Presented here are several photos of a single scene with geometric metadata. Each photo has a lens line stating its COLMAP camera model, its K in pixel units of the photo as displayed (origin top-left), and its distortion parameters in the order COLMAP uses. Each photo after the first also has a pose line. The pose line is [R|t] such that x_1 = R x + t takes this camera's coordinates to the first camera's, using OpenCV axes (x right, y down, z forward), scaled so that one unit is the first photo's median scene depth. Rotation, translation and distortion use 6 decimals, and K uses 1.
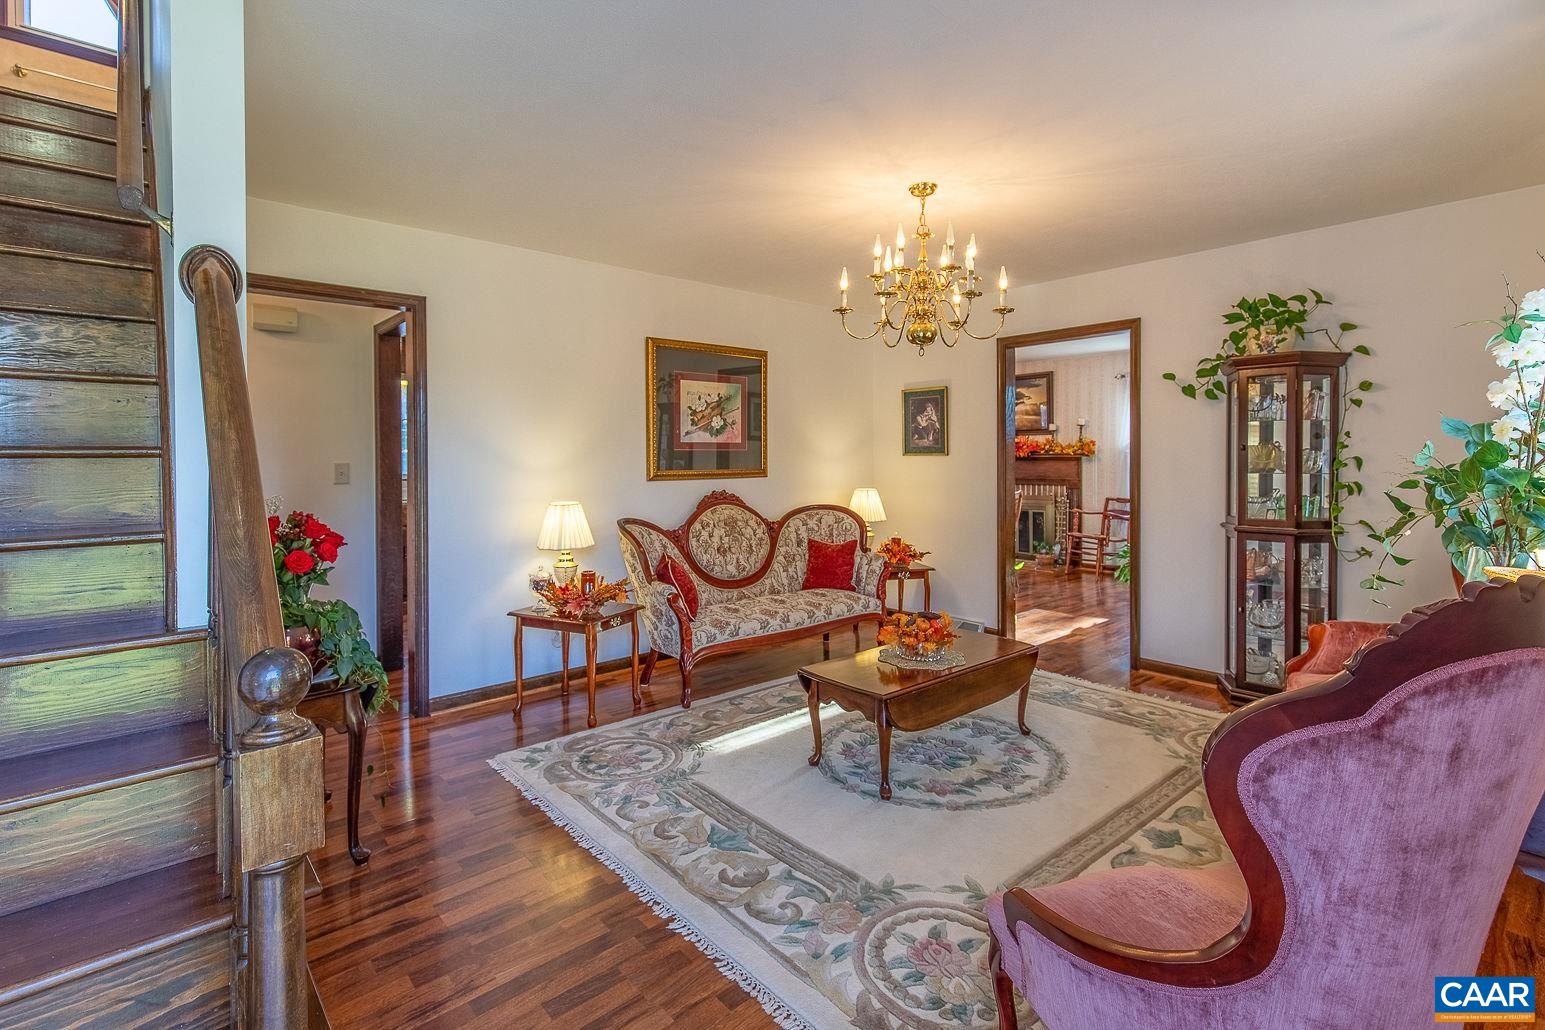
lens RADIAL K [[706.2, 0, 765.8], [0, 706.2, 481.0], [0, 0, 1]] dist [0.003289, 0.000153]
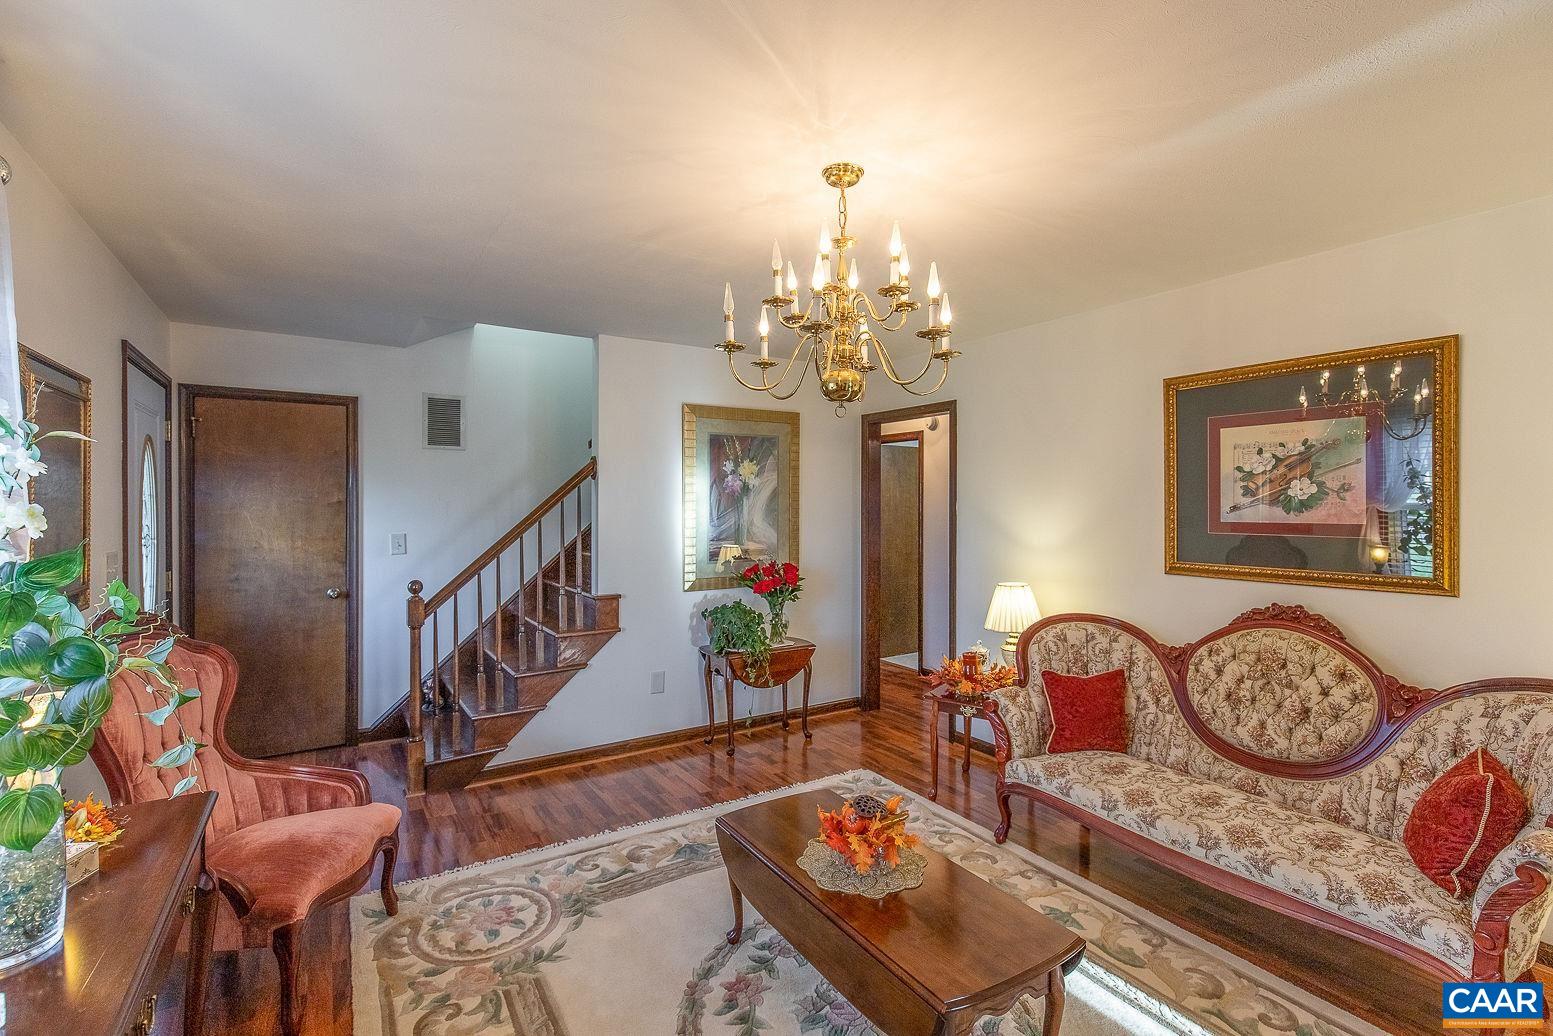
lens RADIAL K [[720.4, 0, 783.1], [0, 720.4, 522.5], [0, 0, 1]] dist [0.001058, -0.000198]
pose [[-0.137136, 0.033956, -0.989970, 0.604322], [-0.036447, 0.998563, 0.039300, -0.065343], [0.989881, 0.041470, -0.135701, 0.678666]]
